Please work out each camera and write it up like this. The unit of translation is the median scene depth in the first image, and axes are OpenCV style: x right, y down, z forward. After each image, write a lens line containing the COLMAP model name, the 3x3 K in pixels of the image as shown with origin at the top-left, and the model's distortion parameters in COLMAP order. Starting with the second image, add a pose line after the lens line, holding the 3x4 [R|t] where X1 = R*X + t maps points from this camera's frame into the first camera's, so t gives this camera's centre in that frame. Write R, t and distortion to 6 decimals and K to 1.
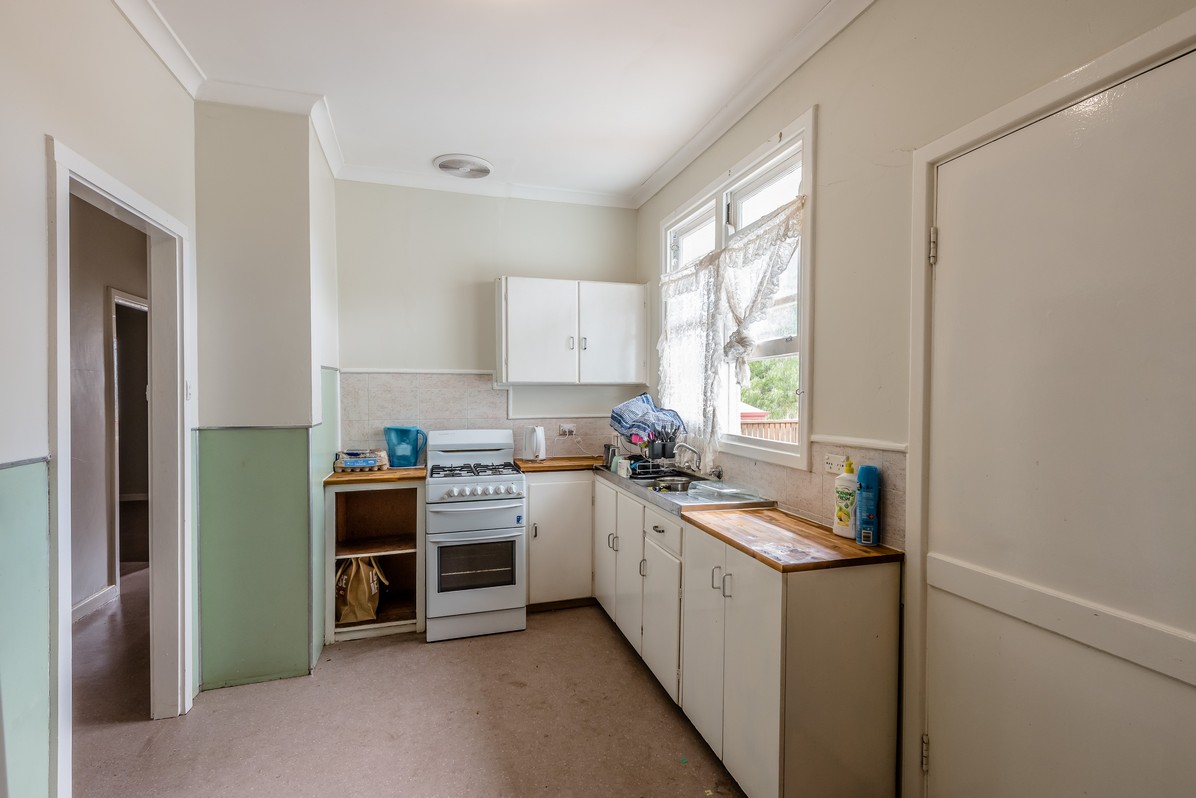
lens RADIAL K [[532.6, 0, 604.3], [0, 532.6, 394.9], [0, 0, 1]] dist [0.008814, -0.000132]
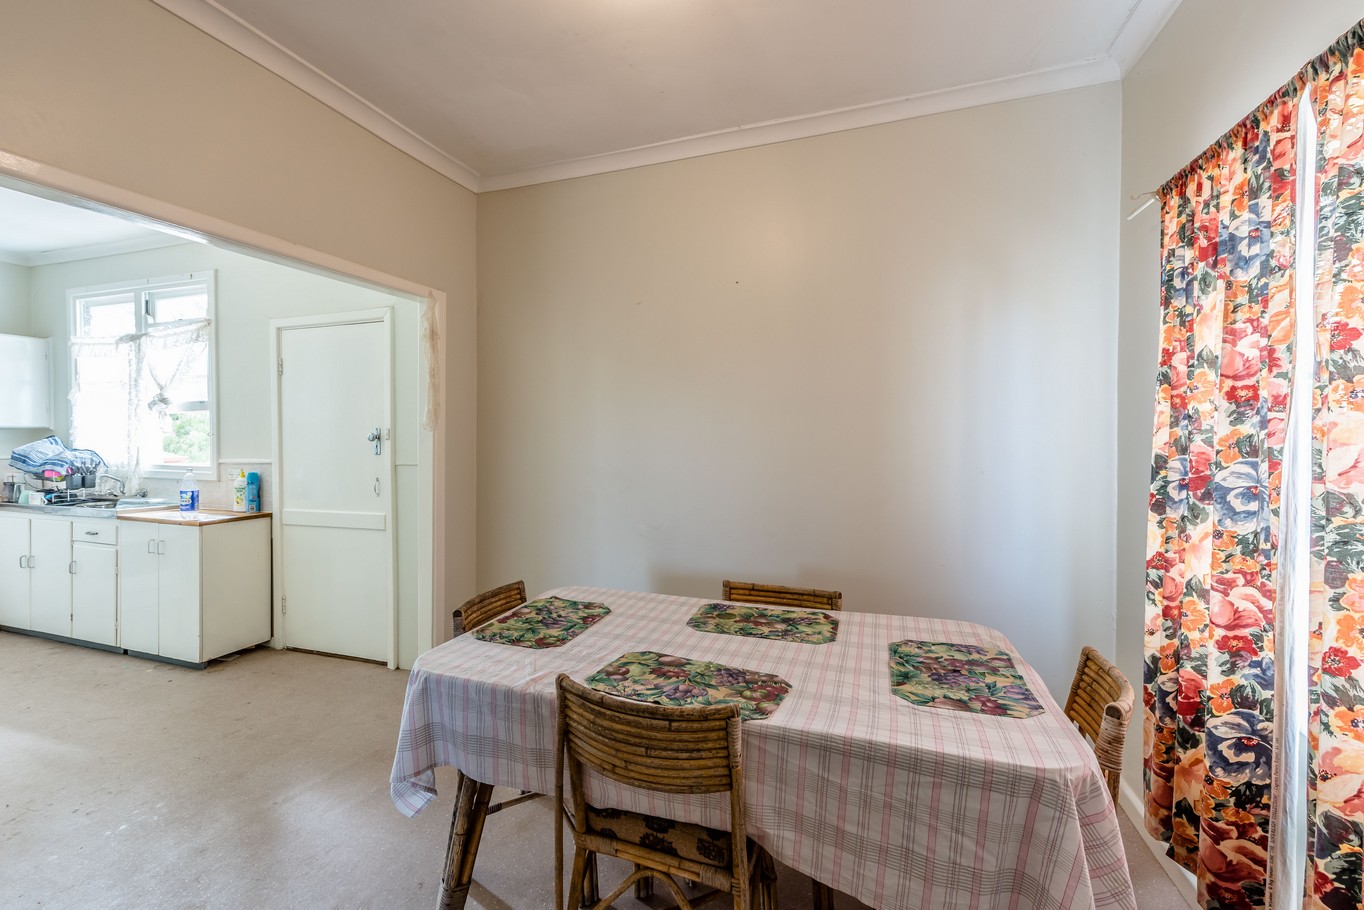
lens RADIAL K [[607.4, 0, 689.1], [0, 607.4, 450.4], [0, 0, 1]] dist [0.008814, -0.000132]
pose [[0.549762, -0.025870, 0.834921, -0.360561], [0.008912, 0.999645, 0.025106, 0.008517], [-0.835274, -0.006361, 0.549797, -1.153232]]
